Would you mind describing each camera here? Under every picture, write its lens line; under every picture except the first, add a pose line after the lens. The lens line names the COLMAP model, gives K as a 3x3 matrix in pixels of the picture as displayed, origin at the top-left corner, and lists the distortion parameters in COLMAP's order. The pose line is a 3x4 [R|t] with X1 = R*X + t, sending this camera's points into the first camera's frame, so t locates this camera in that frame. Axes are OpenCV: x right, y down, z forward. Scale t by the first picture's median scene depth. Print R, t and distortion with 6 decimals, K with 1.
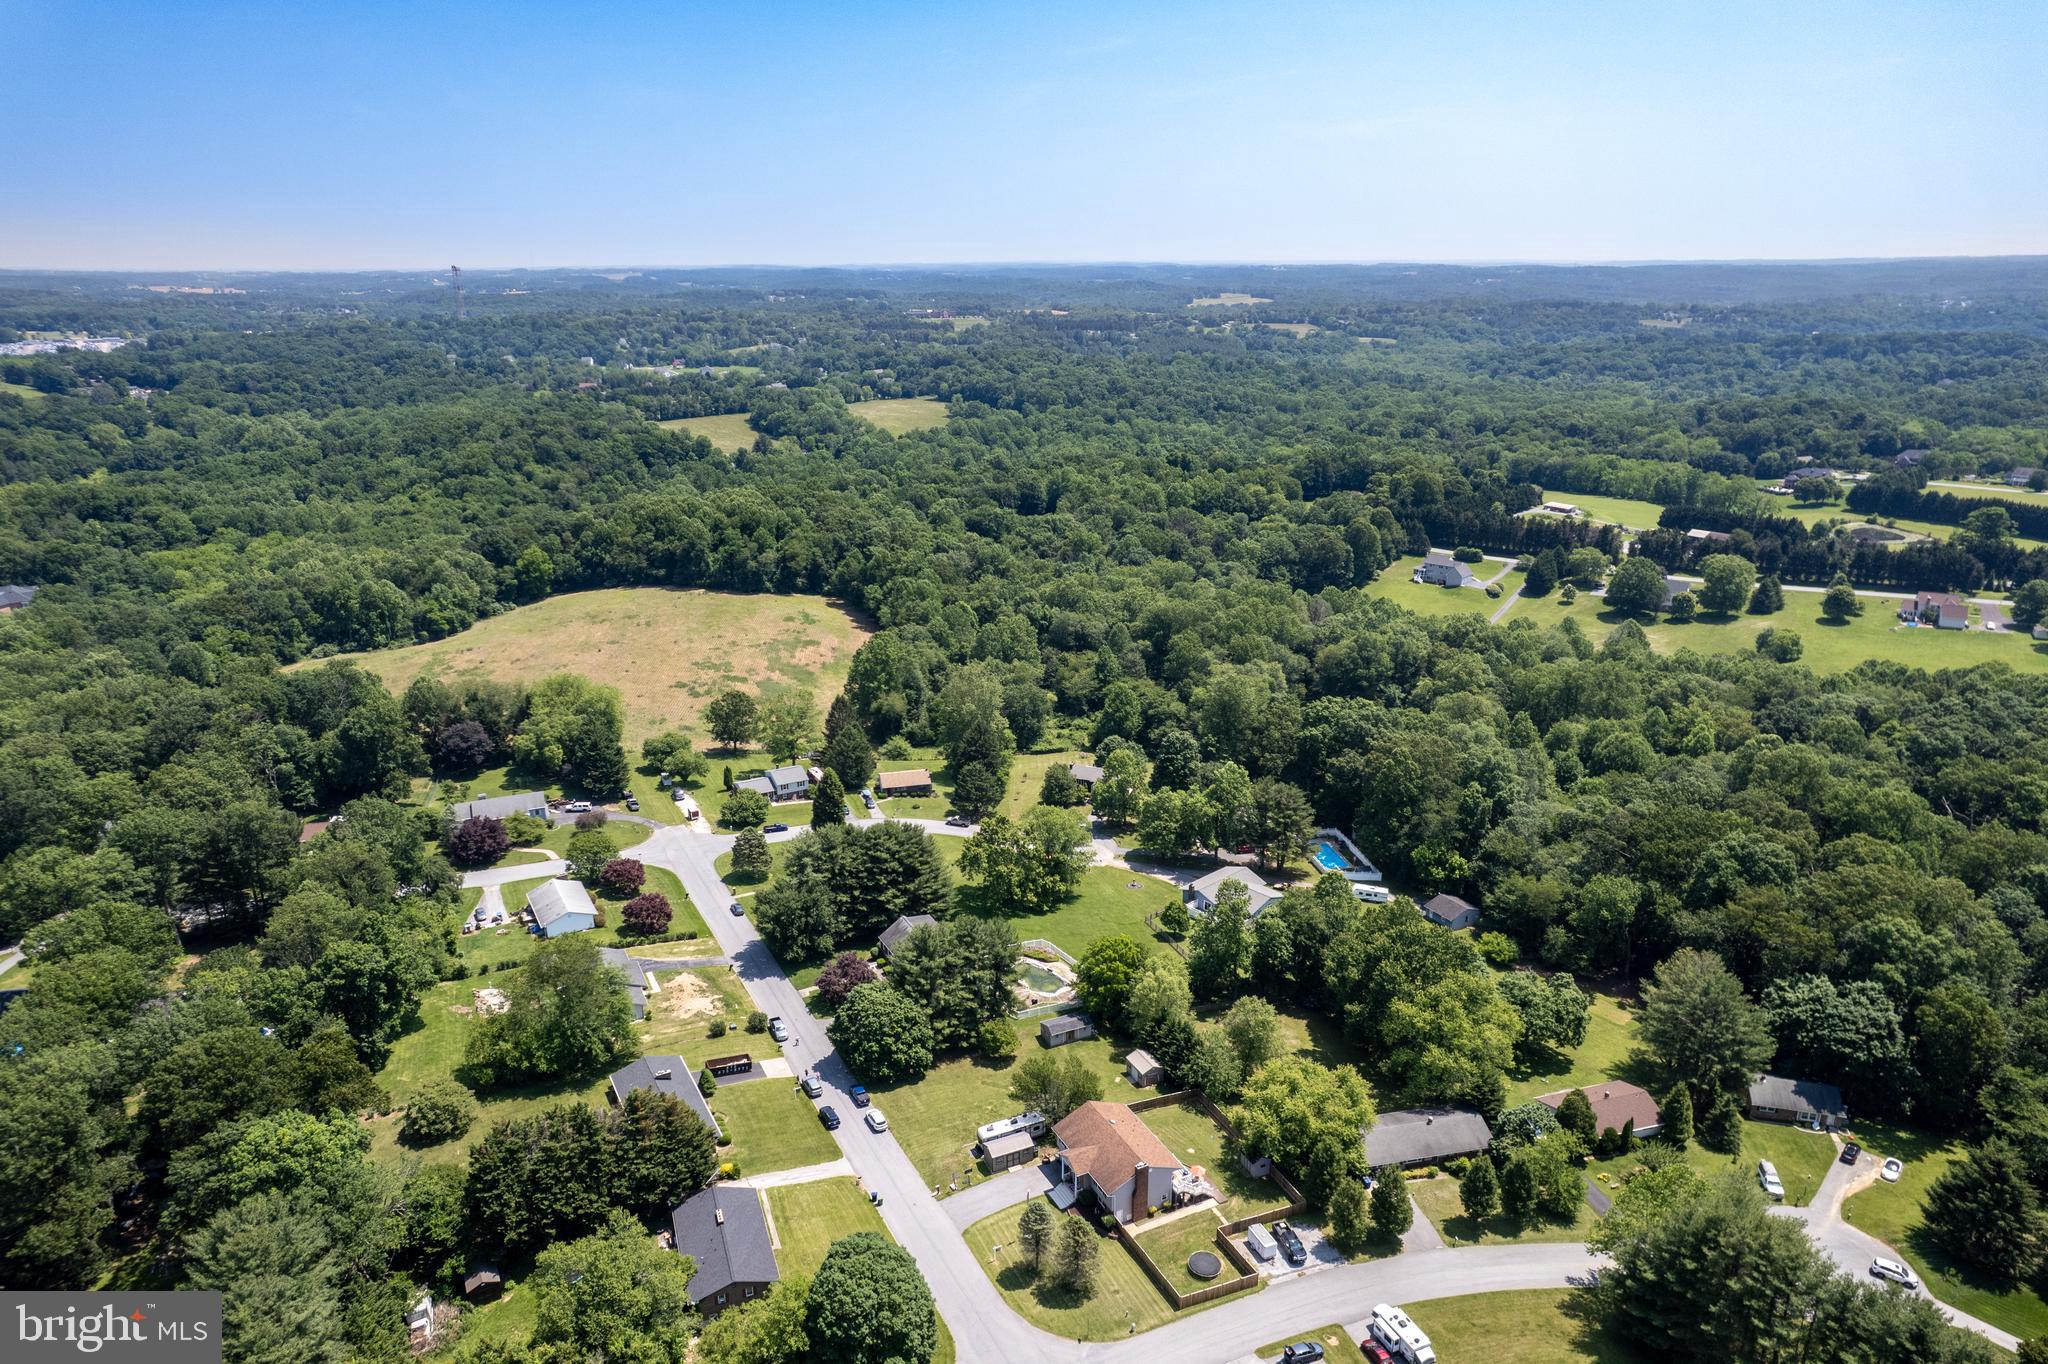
lens RADIAL K [[1311.9, 0, 1028.4], [0, 1311.9, 687.8], [0, 0, 1]] dist [-0.073508, 0.068805]
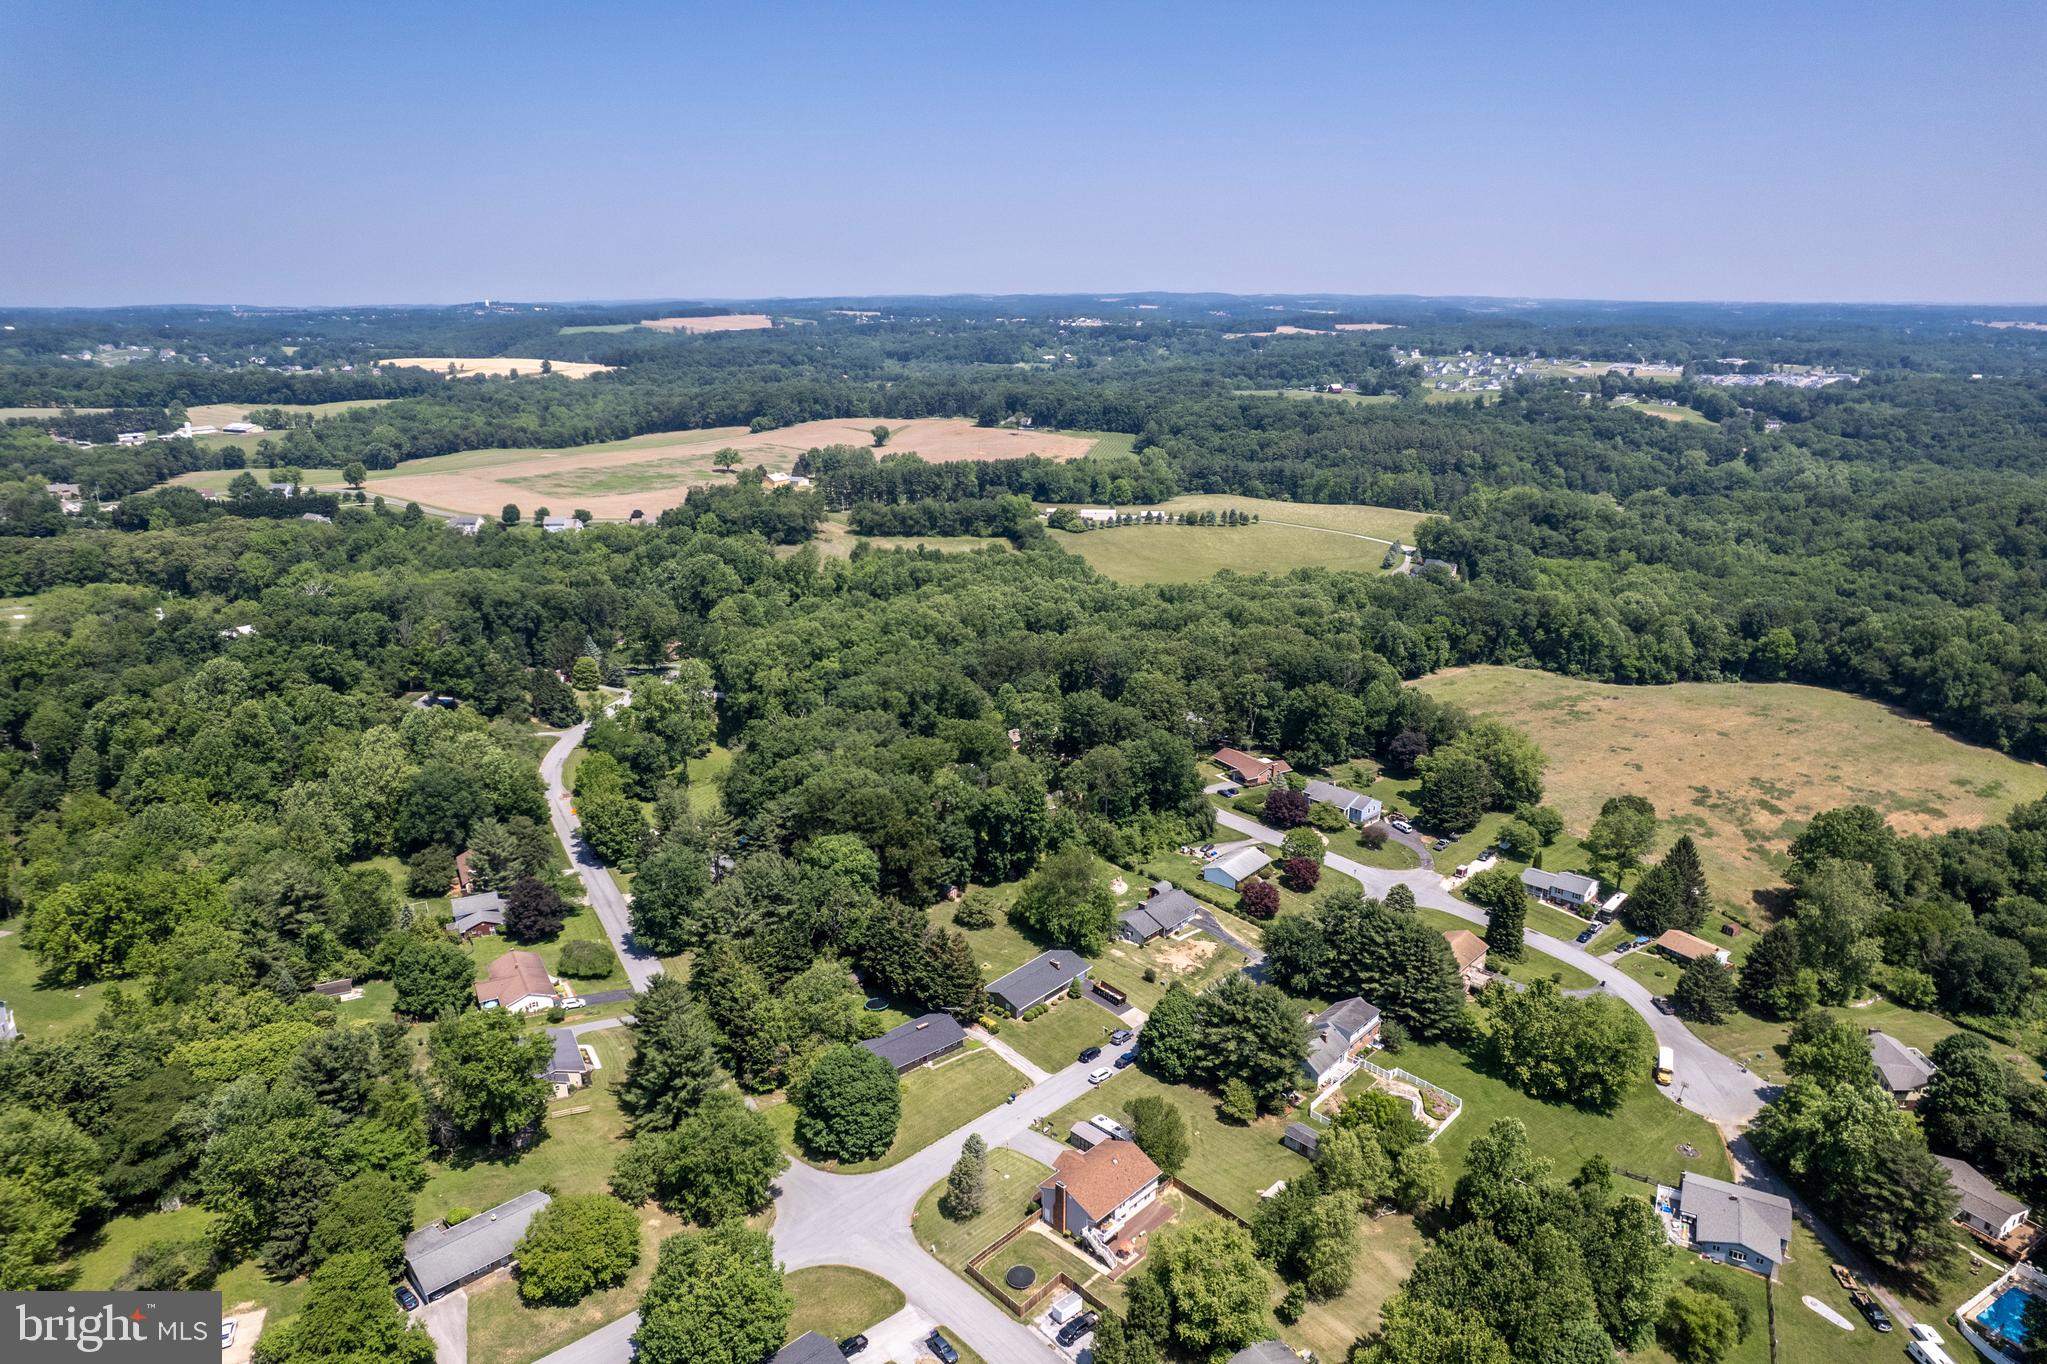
lens RADIAL K [[1311.2, 0, 1027.9], [0, 1311.2, 687.8], [0, 0, 1]] dist [-0.073508, 0.068805]
pose [[0.341951, 0.280559, -0.896859, 0.888205], [-0.297759, 0.937563, 0.179764, -0.216728], [0.891296, 0.205577, 0.404140, 0.383032]]
